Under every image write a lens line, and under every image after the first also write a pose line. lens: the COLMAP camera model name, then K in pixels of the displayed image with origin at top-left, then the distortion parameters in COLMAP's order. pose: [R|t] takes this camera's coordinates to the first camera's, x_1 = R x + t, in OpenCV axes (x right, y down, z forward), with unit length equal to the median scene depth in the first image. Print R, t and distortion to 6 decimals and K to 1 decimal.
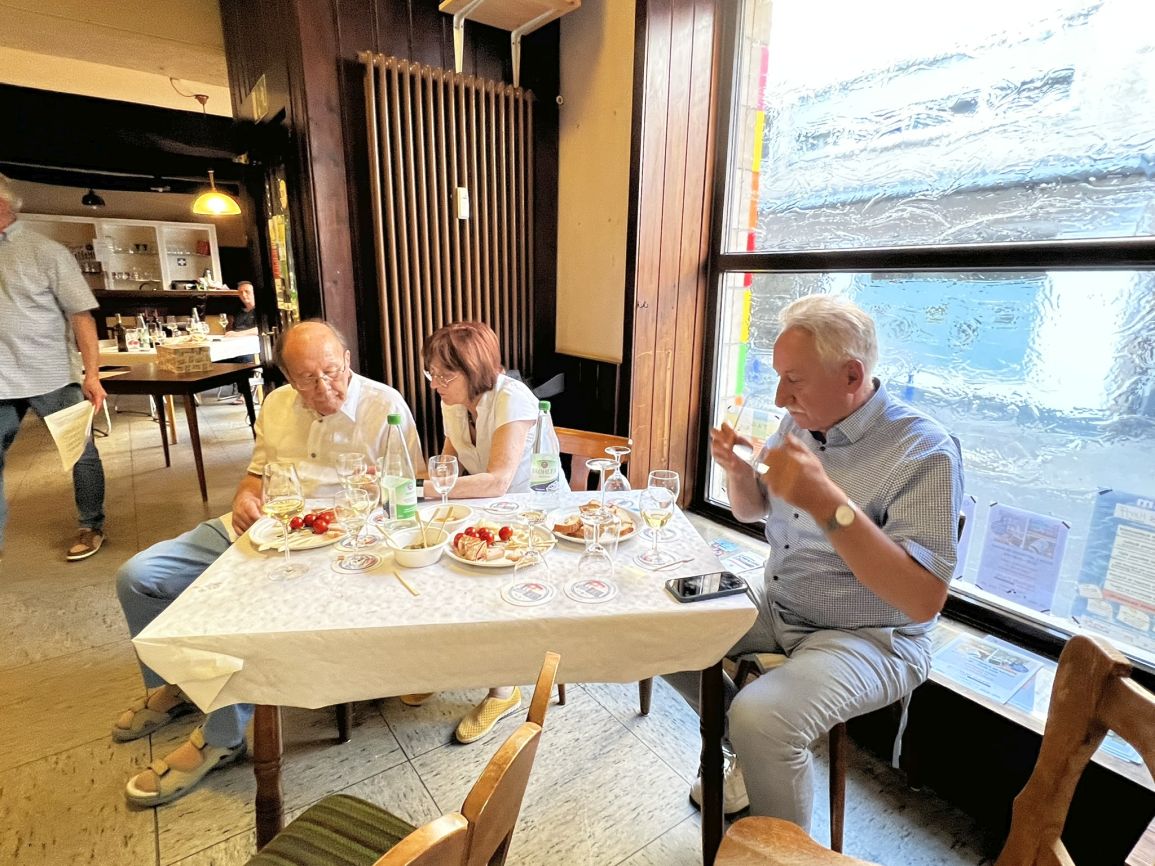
lens RADIAL K [[622.7, 0, 582.4], [0, 622.7, 437.1], [0, 0, 1]] dist [0.003002, -0.002816]
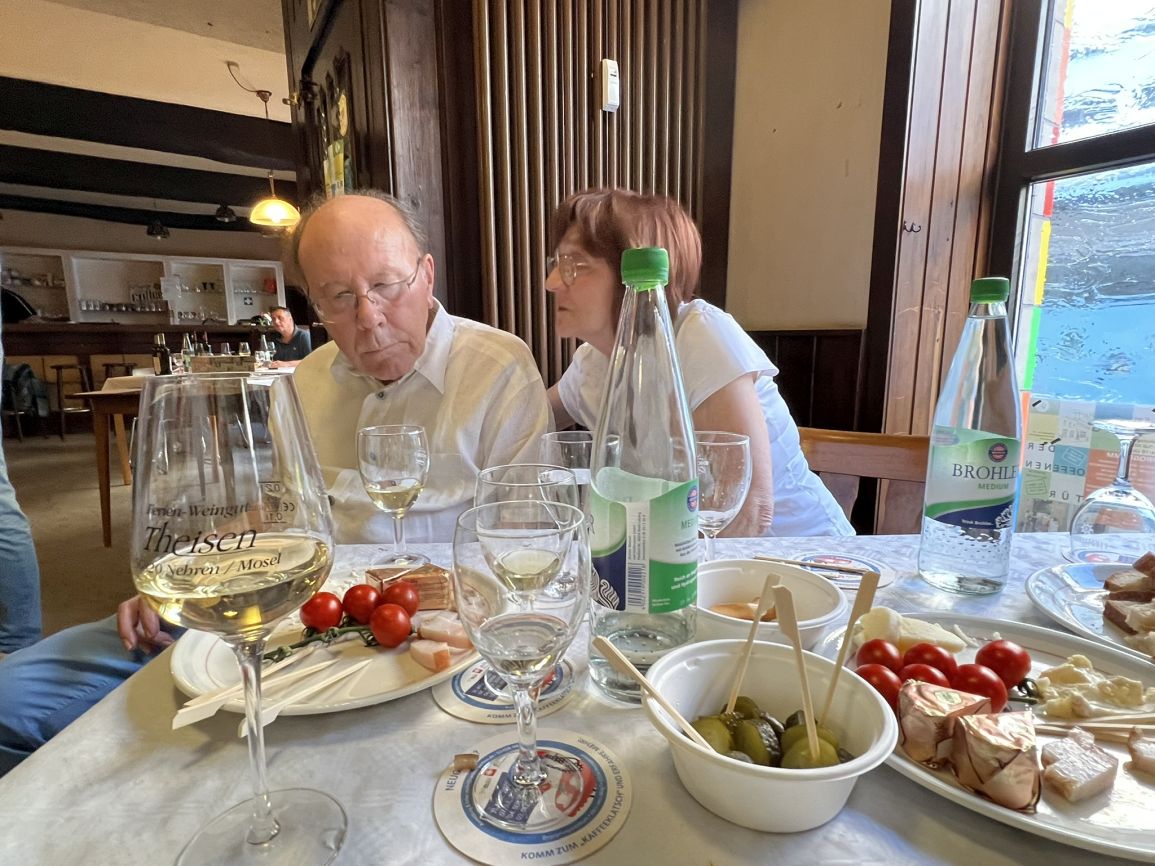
lens RADIAL K [[622.7, 0, 582.0], [0, 622.7, 446.0], [0, 0, 1]] dist [0.003002, -0.002816]
pose [[0.996122, -0.004663, -0.087857, -0.165276], [-0.001657, 0.997423, -0.071727, 0.041415], [0.087965, 0.071594, 0.993547, 0.384069]]
